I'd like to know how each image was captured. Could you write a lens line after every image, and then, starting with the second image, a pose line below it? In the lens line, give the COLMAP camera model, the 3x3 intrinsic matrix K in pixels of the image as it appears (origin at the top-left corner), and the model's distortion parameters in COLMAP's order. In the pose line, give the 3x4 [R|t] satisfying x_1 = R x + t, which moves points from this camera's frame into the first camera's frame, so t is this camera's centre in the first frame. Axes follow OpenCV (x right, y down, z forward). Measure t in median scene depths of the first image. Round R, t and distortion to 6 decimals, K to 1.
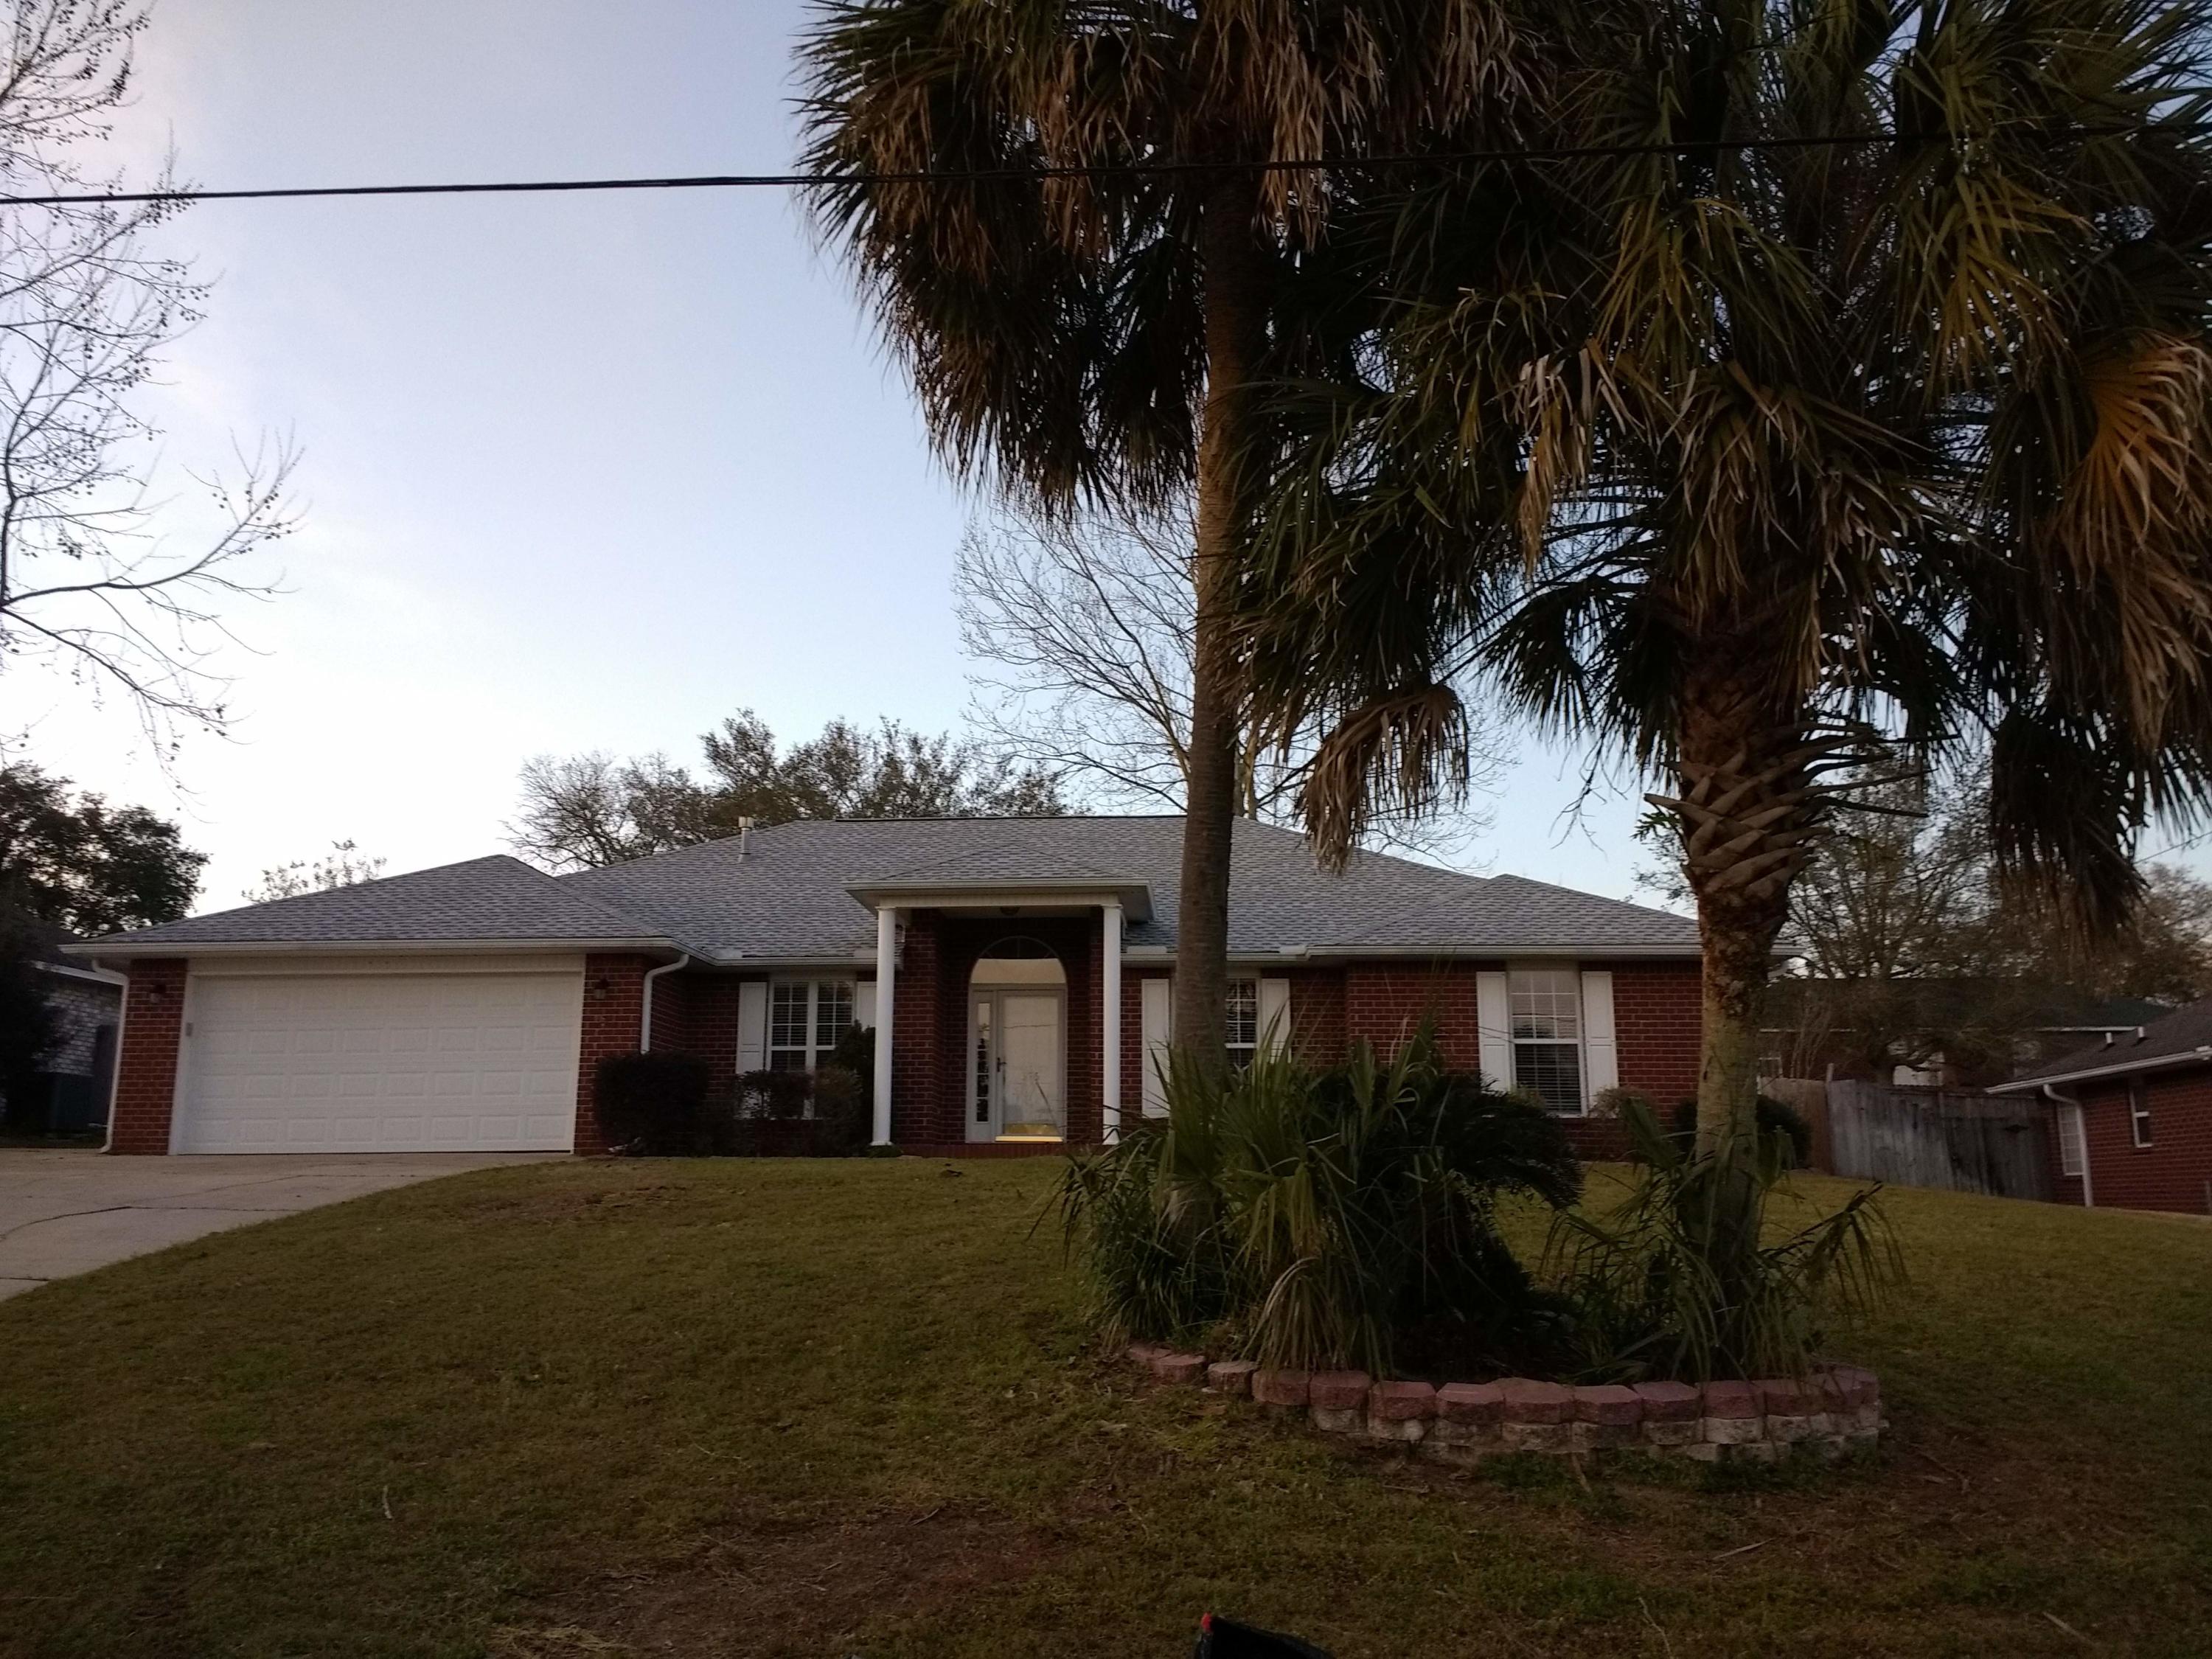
lens RADIAL K [[1764.8, 0, 1097.5], [0, 1764.8, 823.8], [0, 0, 1]] dist [0.063788, -0.037790]
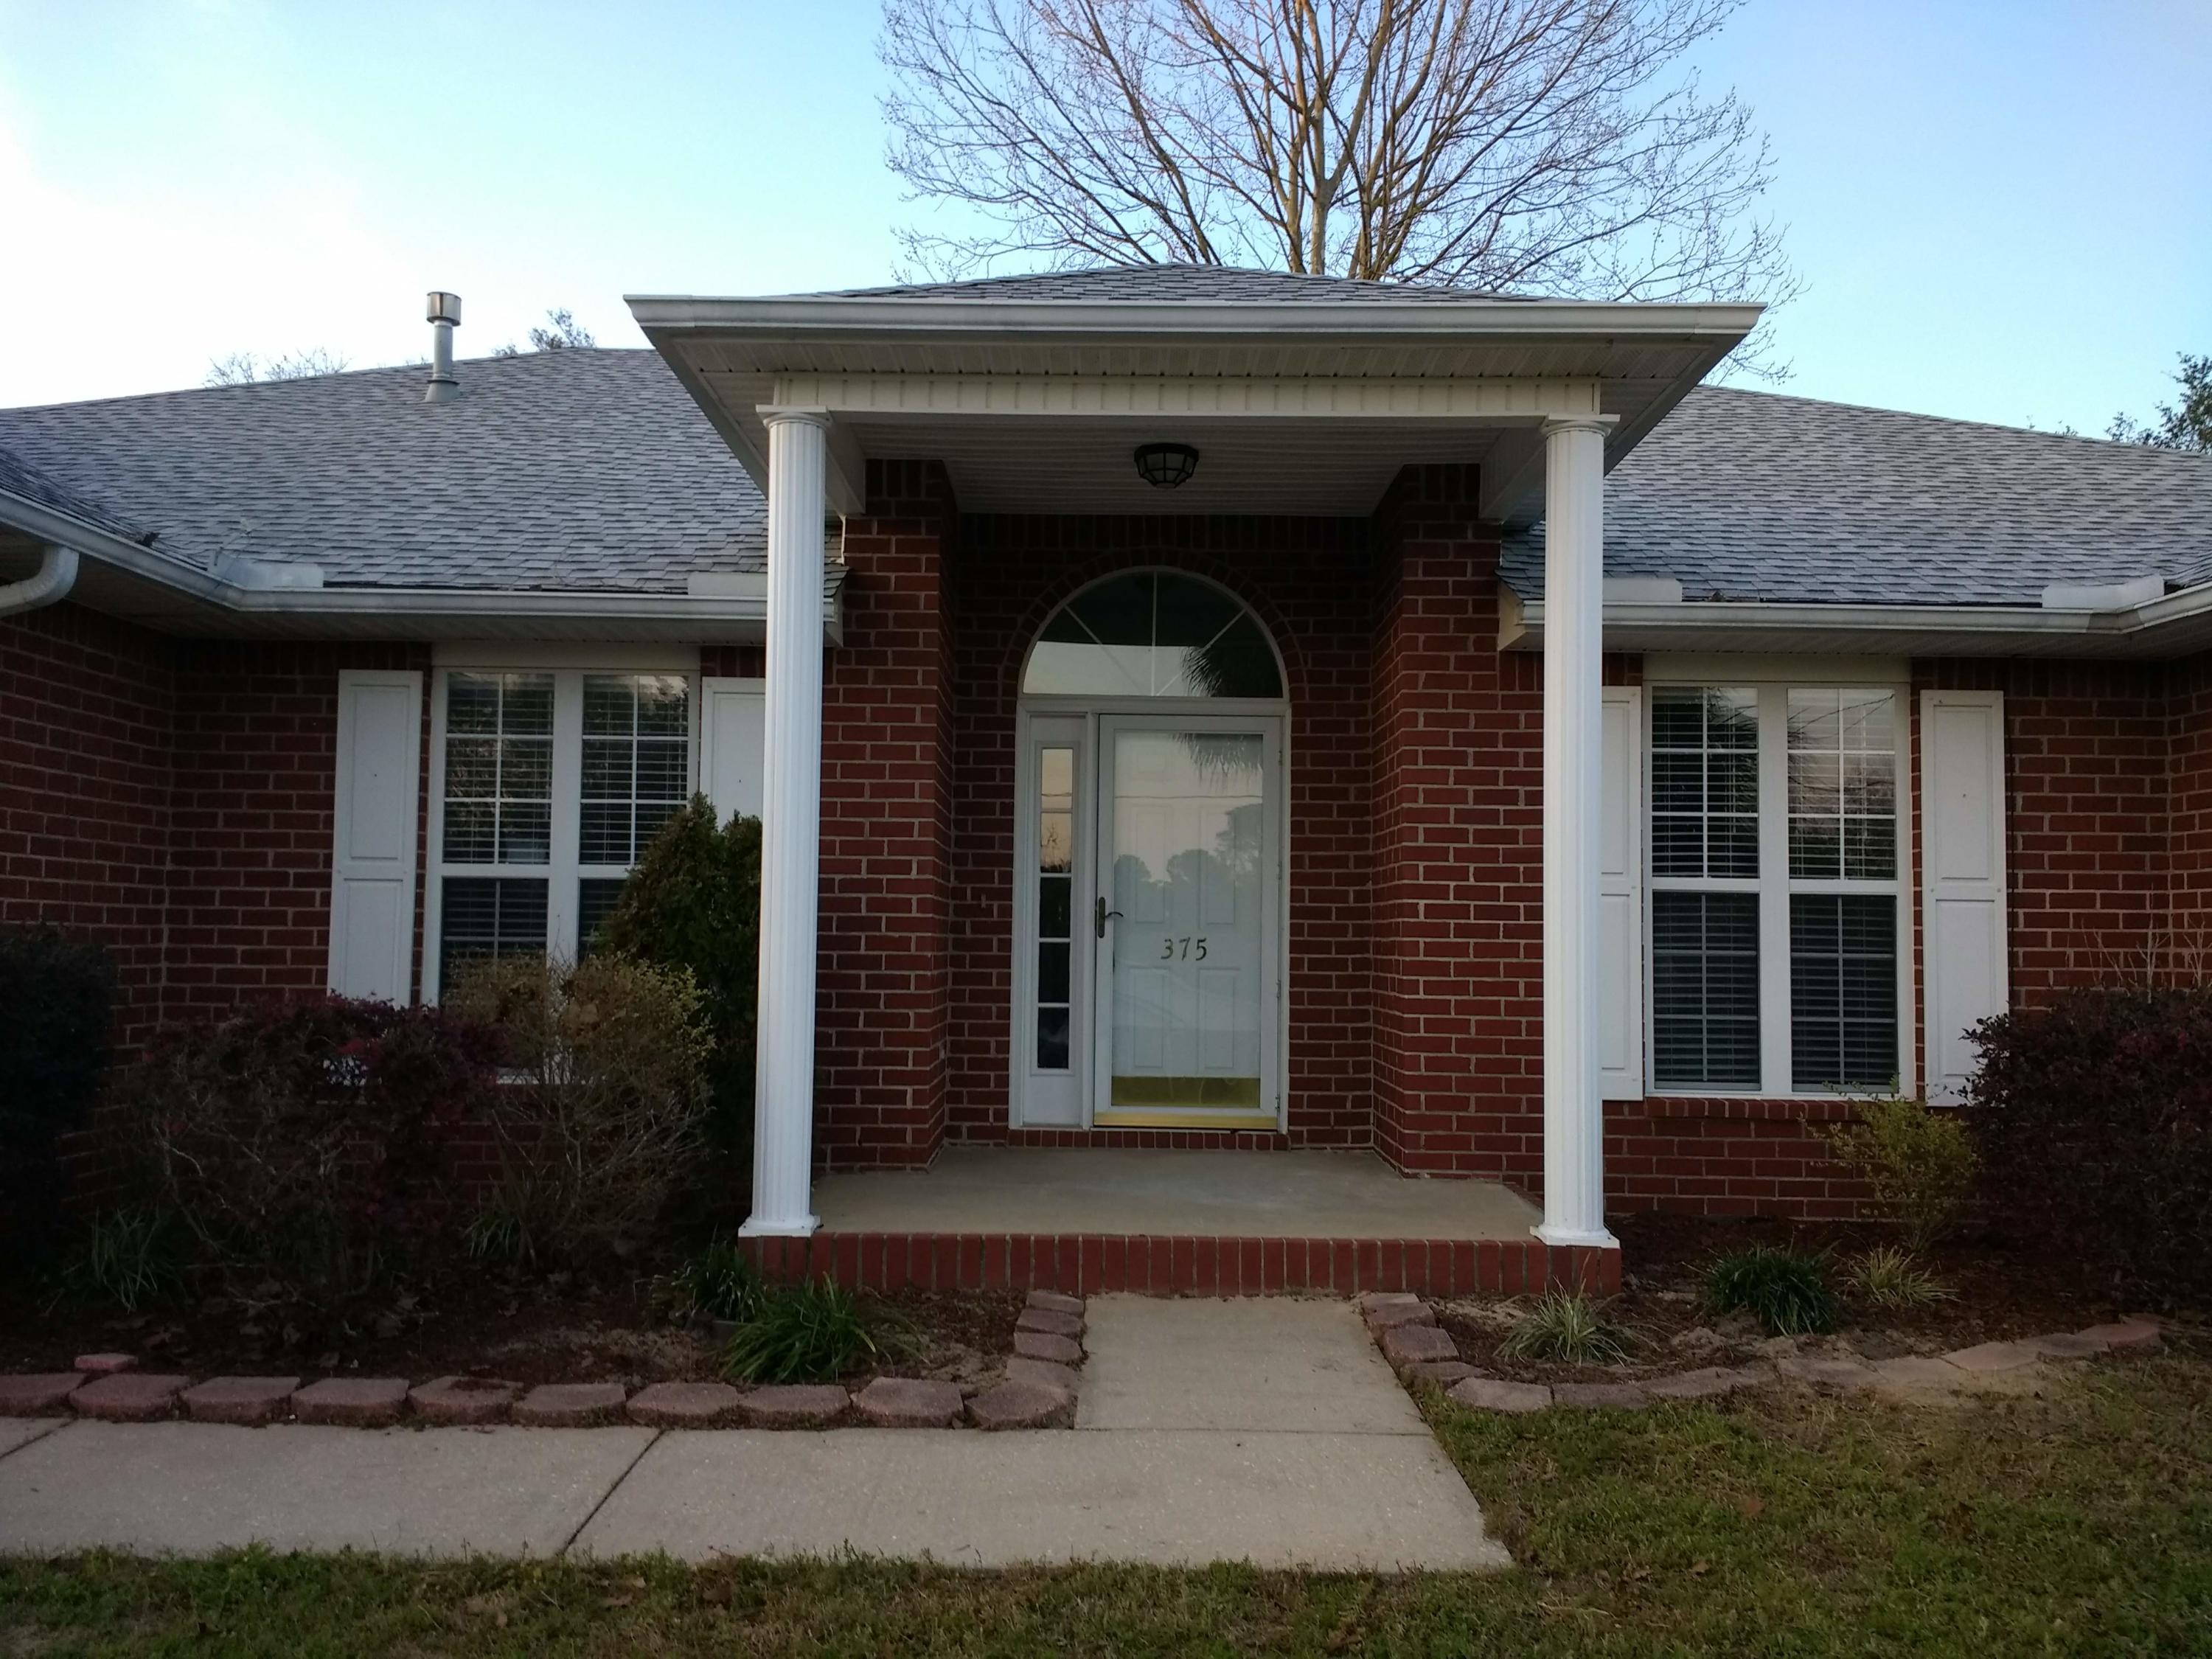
lens RADIAL K [[1764.8, 0, 1116.2], [0, 1764.8, 827.9], [0, 0, 1]] dist [0.063788, -0.037790]
pose [[0.996980, 0.015812, 0.076027, -0.083800], [-0.026304, 0.989936, 0.139049, 0.069260], [-0.073063, -0.140629, 0.987363, 0.664037]]
